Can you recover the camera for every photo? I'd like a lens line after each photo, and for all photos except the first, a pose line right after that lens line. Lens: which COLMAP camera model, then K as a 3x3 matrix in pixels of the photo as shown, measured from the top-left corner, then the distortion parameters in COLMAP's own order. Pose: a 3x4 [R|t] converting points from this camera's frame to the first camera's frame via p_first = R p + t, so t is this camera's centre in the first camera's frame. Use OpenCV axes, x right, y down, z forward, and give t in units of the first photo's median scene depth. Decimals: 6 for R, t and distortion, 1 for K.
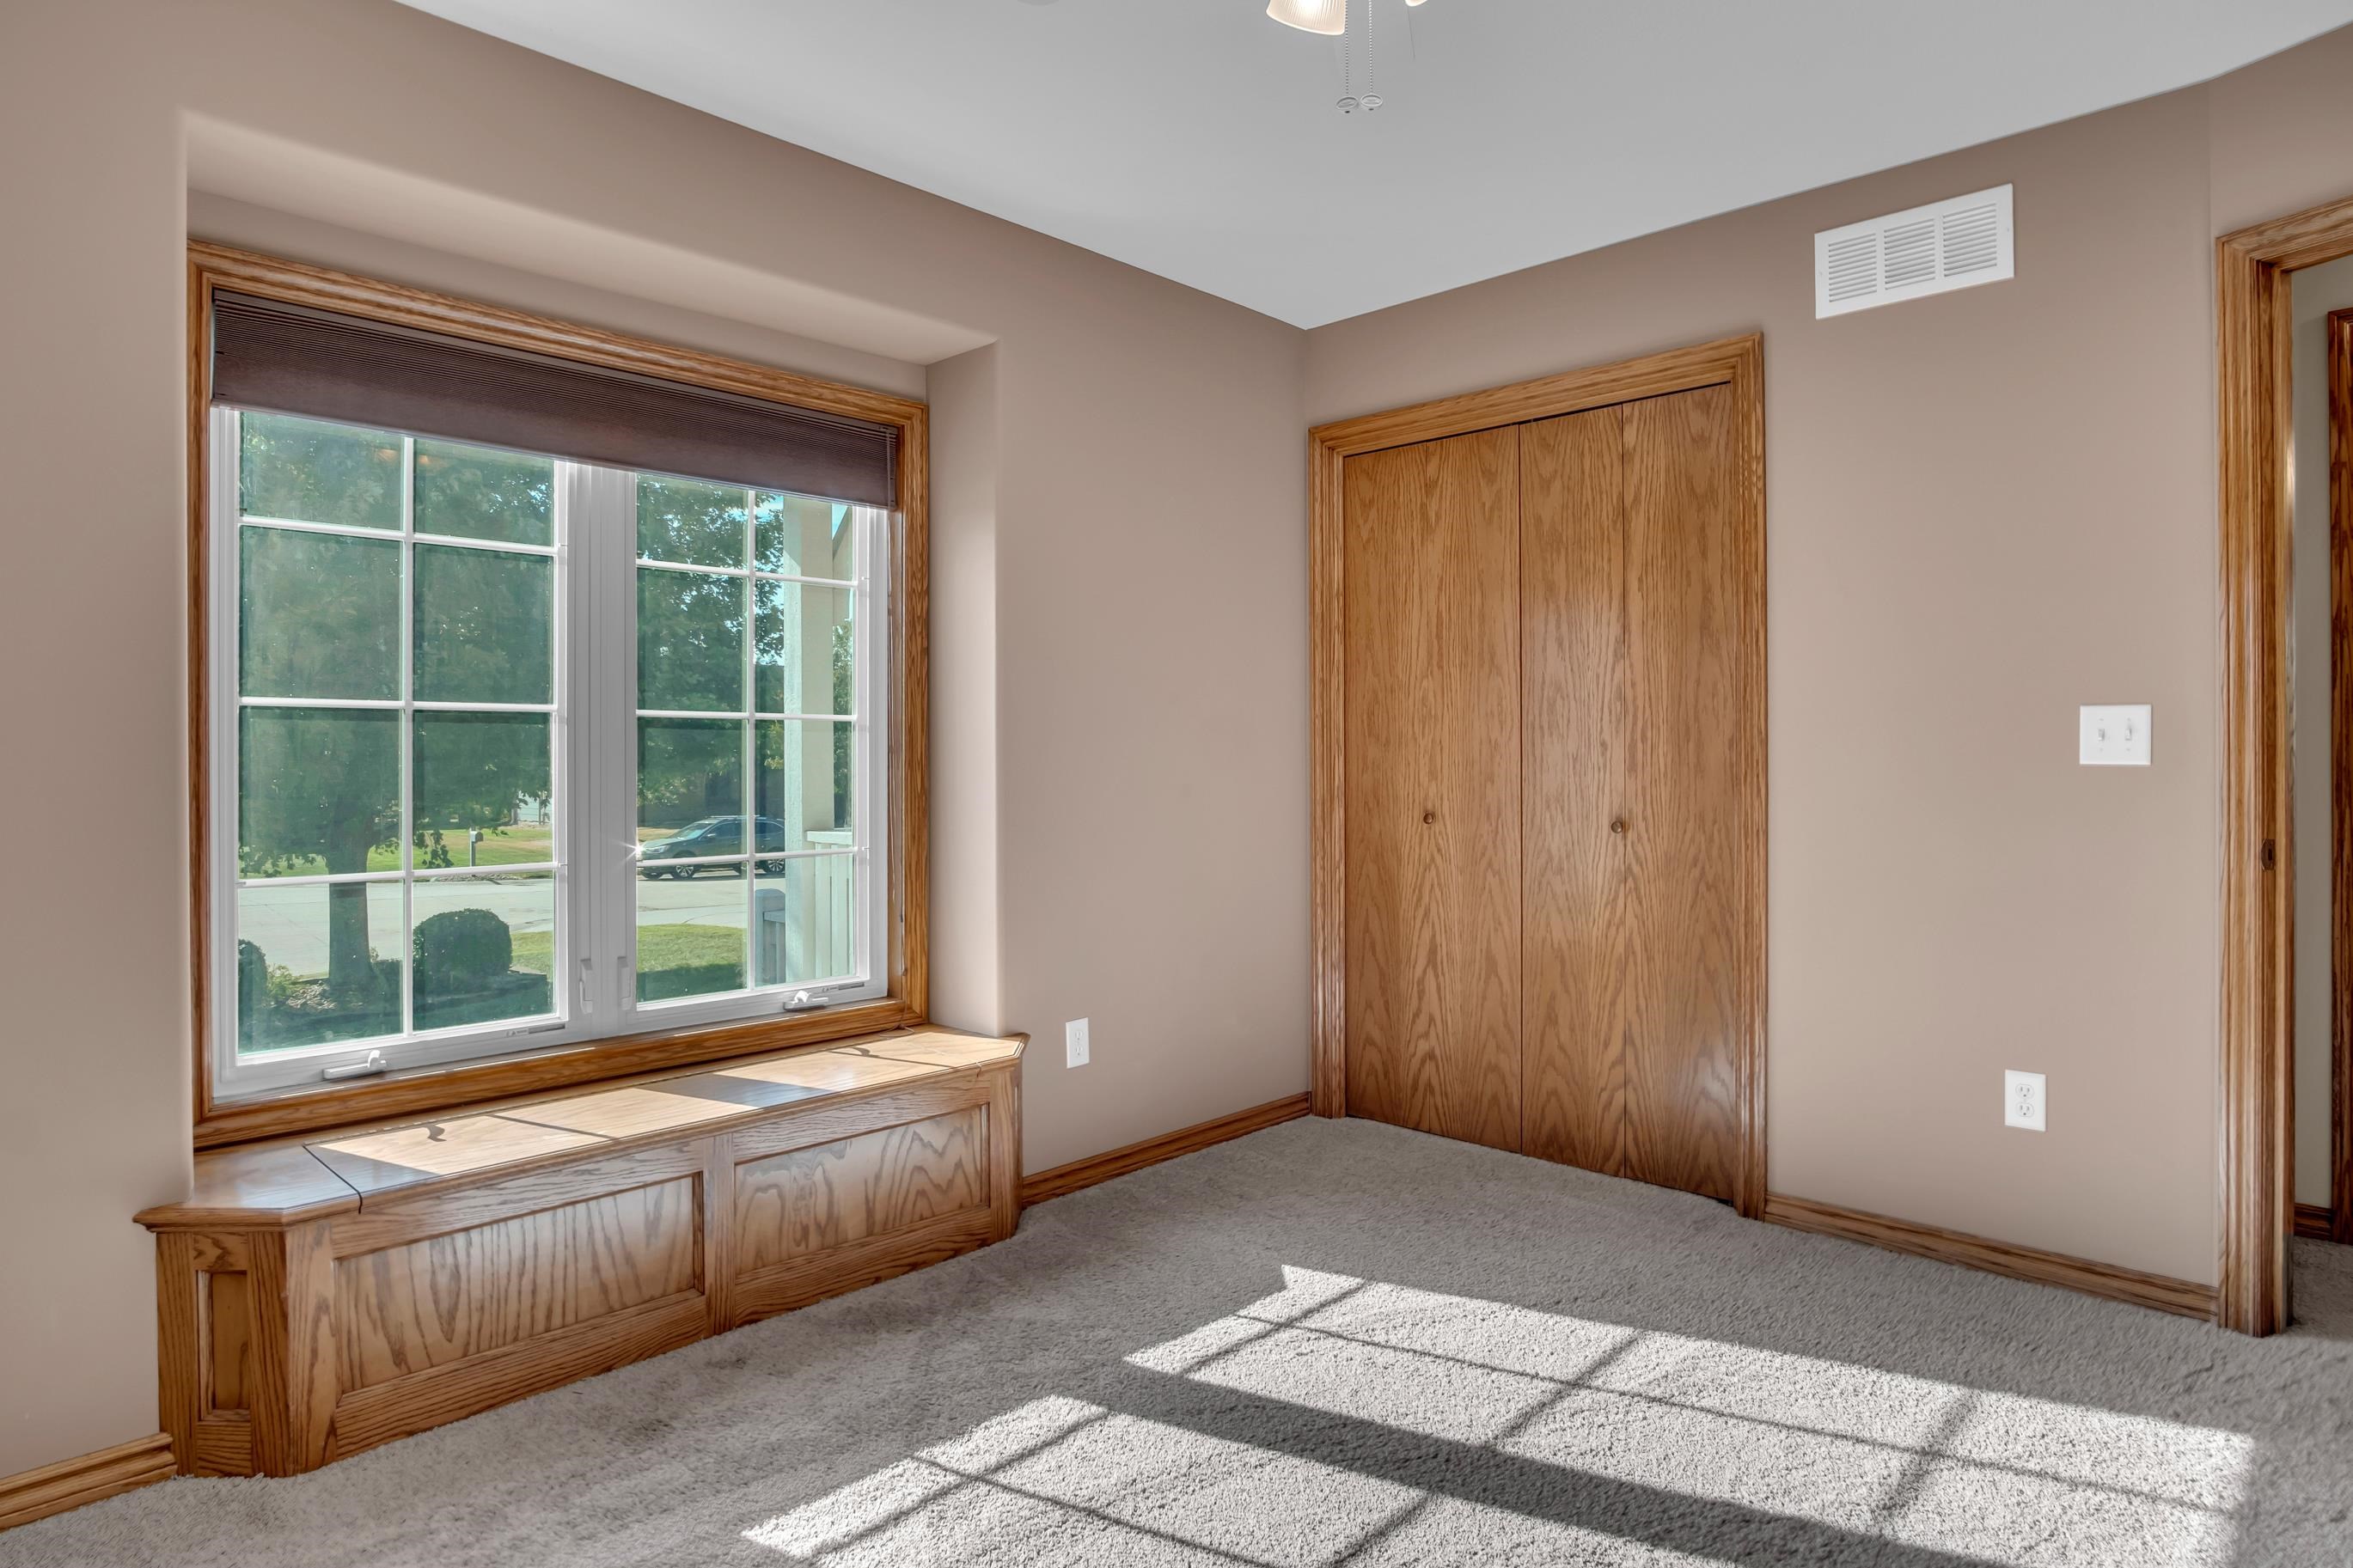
lens RADIAL K [[1289.9, 0, 1194.3], [0, 1289.9, 766.1], [0, 0, 1]] dist [-0.027187, -0.001177]
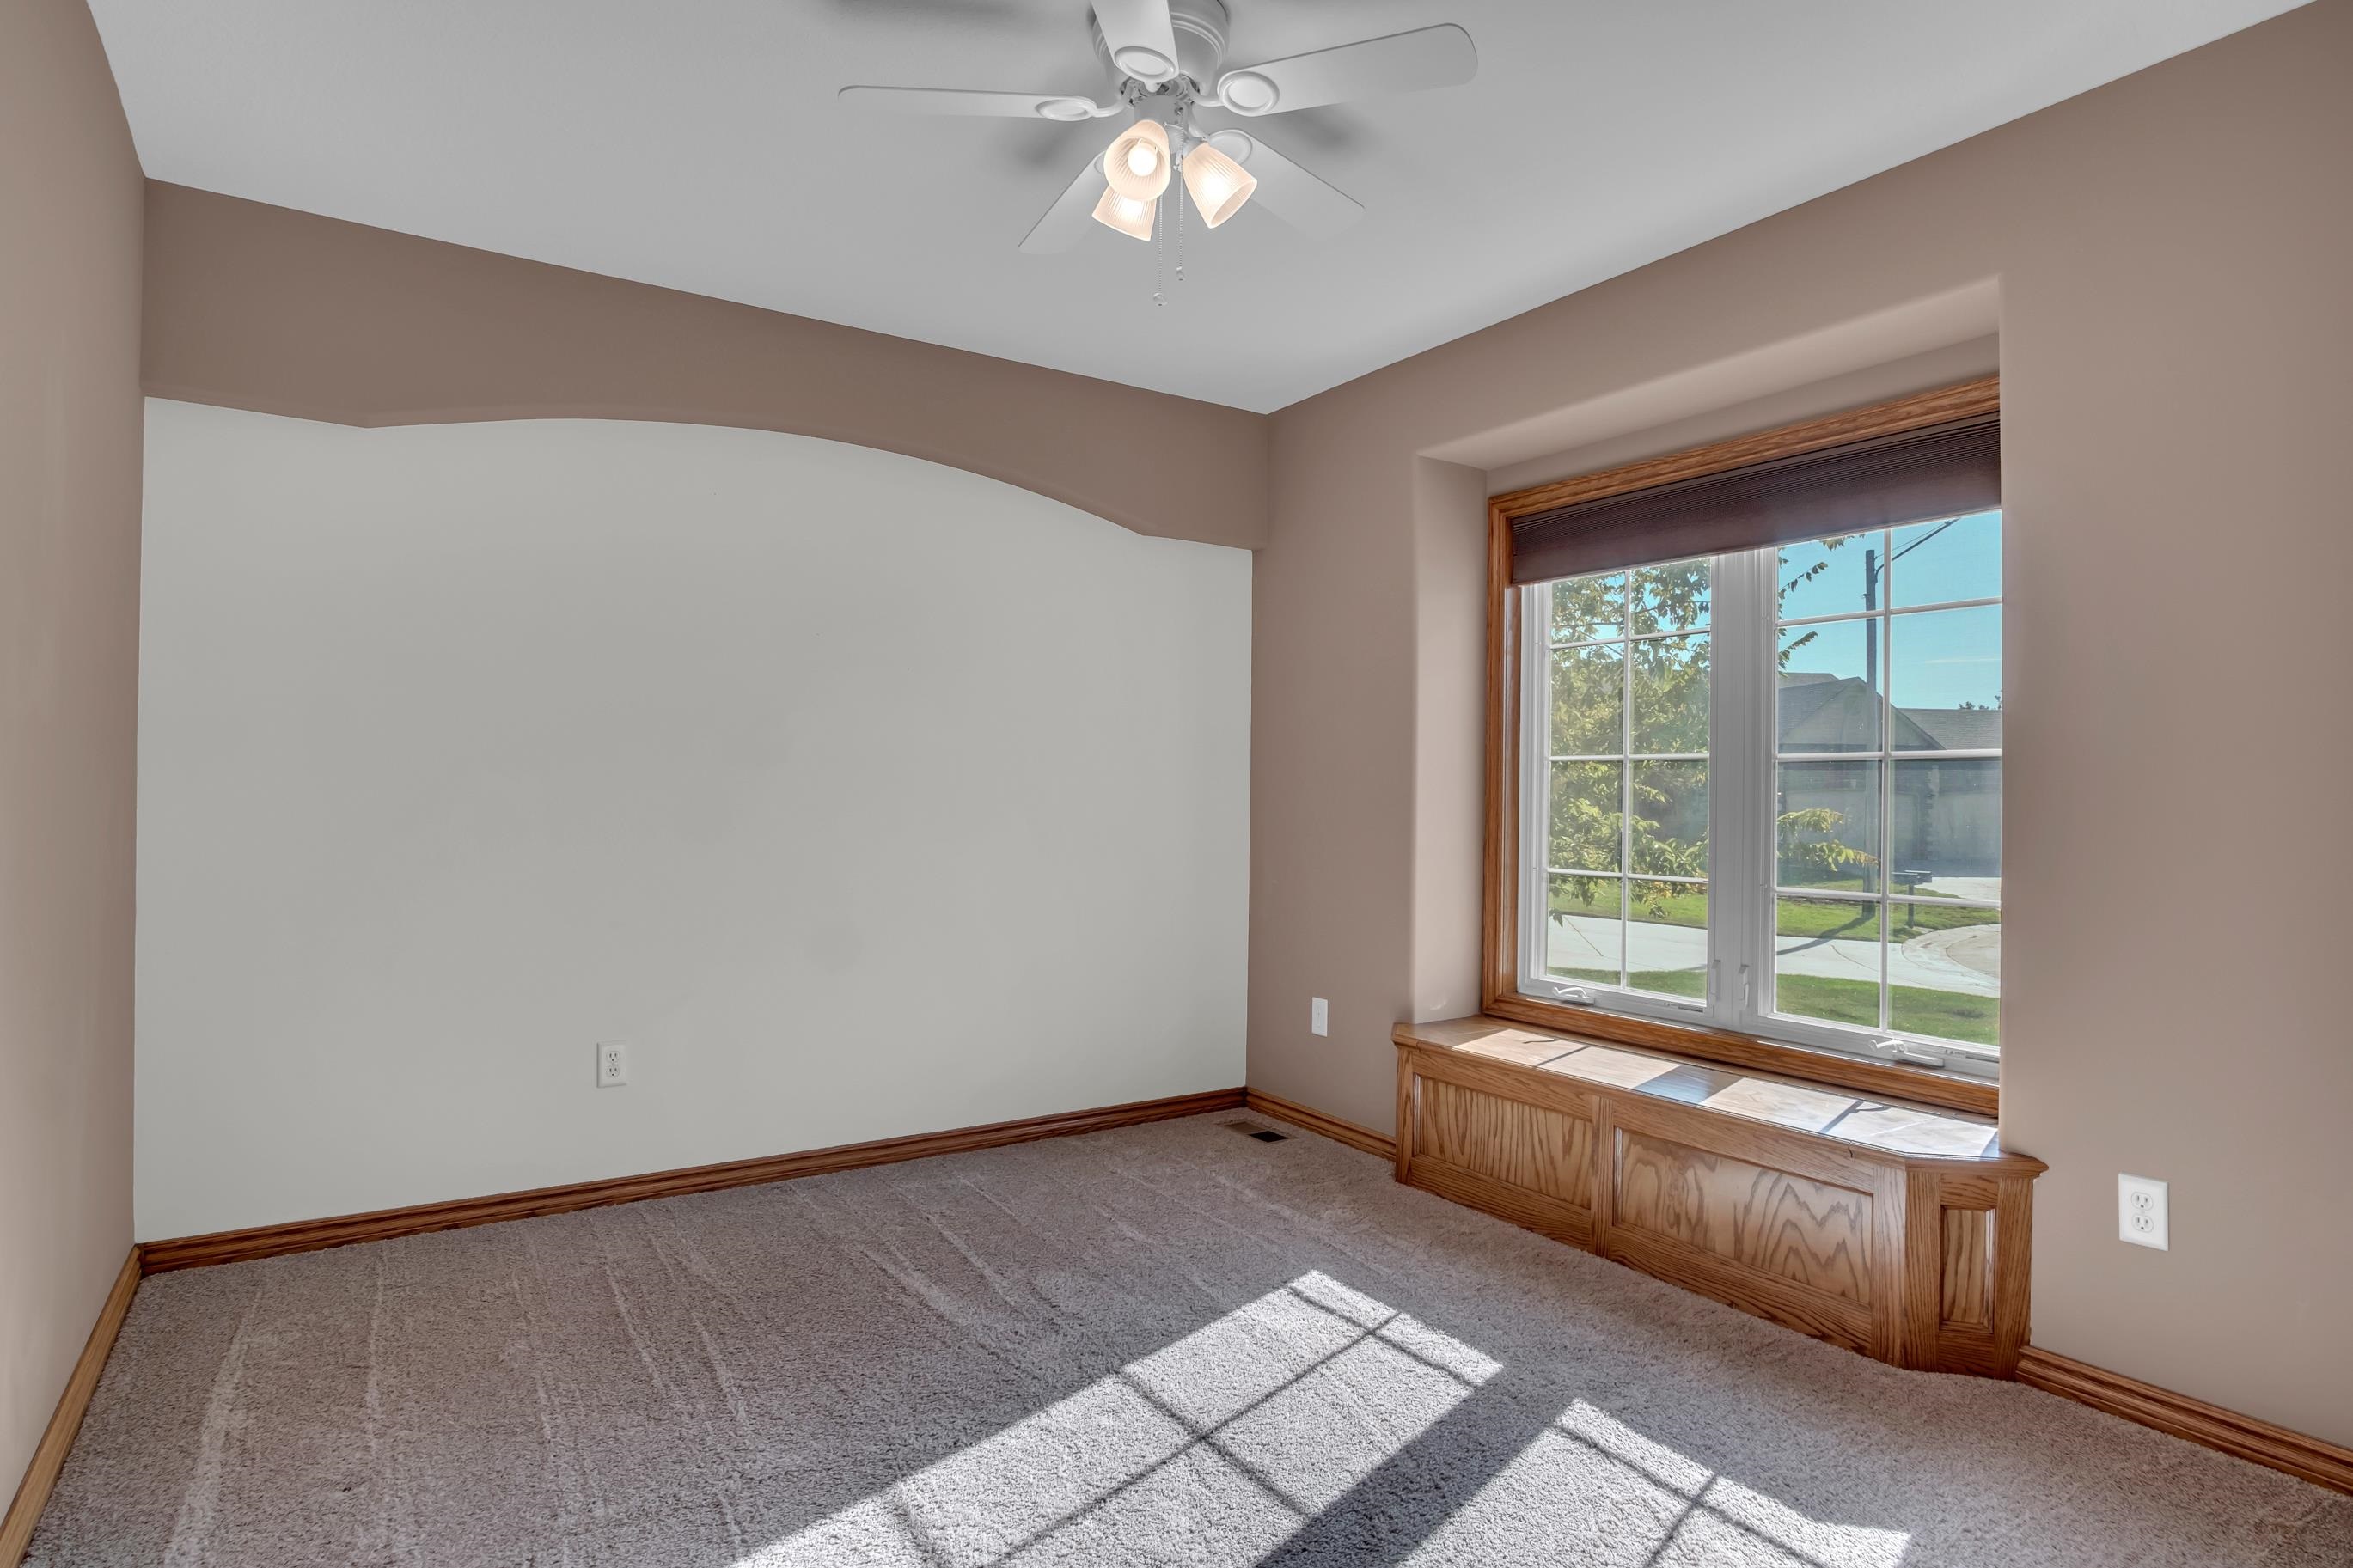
lens RADIAL K [[1289.9, 0, 1193.1], [0, 1289.9, 788.3], [0, 0, 1]] dist [-0.027187, -0.001177]
pose [[-0.221288, -0.010954, -0.975147, 0.883752], [-0.025154, 0.999668, -0.005521, 0.007075], [0.974884, 0.023307, -0.221490, 0.837085]]
